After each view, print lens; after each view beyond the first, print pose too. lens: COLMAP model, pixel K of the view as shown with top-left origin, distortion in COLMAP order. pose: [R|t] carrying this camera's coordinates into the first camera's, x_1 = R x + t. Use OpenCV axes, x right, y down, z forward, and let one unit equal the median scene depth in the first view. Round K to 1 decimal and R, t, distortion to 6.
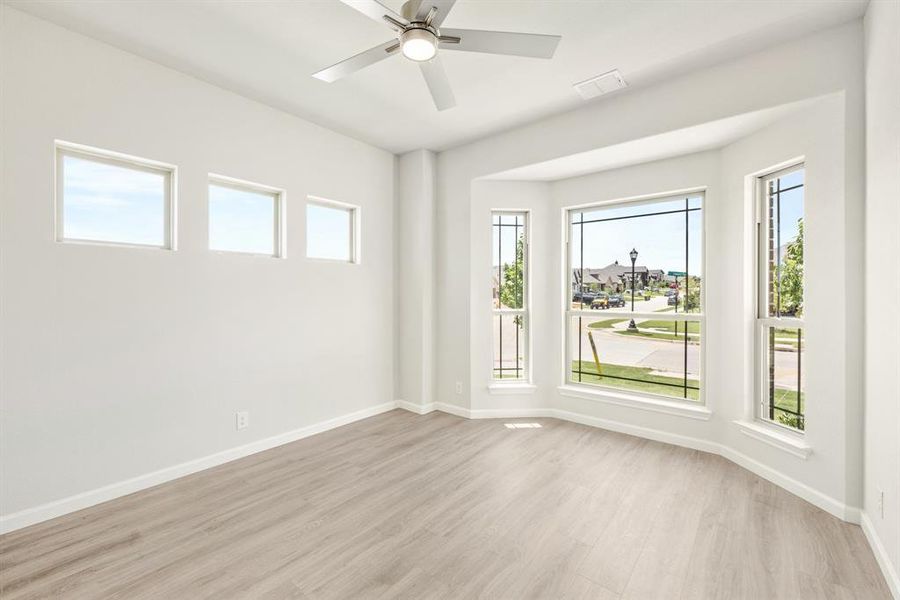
lens RADIAL K [[374.3, 0, 446.7], [0, 374.3, 299.3], [0, 0, 1]] dist [-0.000073, 0.000084]
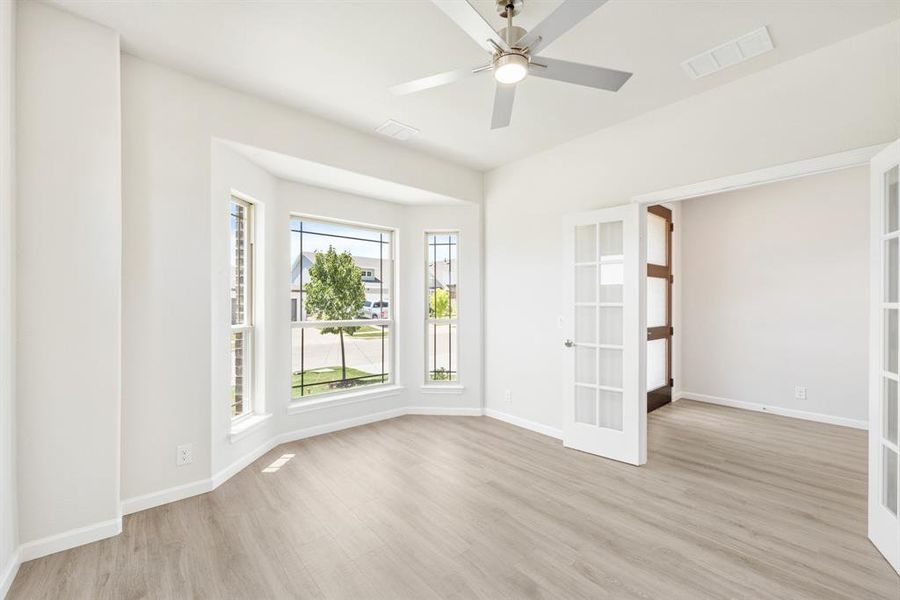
lens RADIAL K [[367.9, 0, 453.0], [0, 367.9, 305.6], [0, 0, 1]] dist [0.001149, 0.000236]
pose [[0.152496, -0.004625, 0.988293, -0.598999], [0.015512, 0.999877, 0.002285, -0.009339], [-0.988182, 0.014982, 0.152549, 0.535703]]
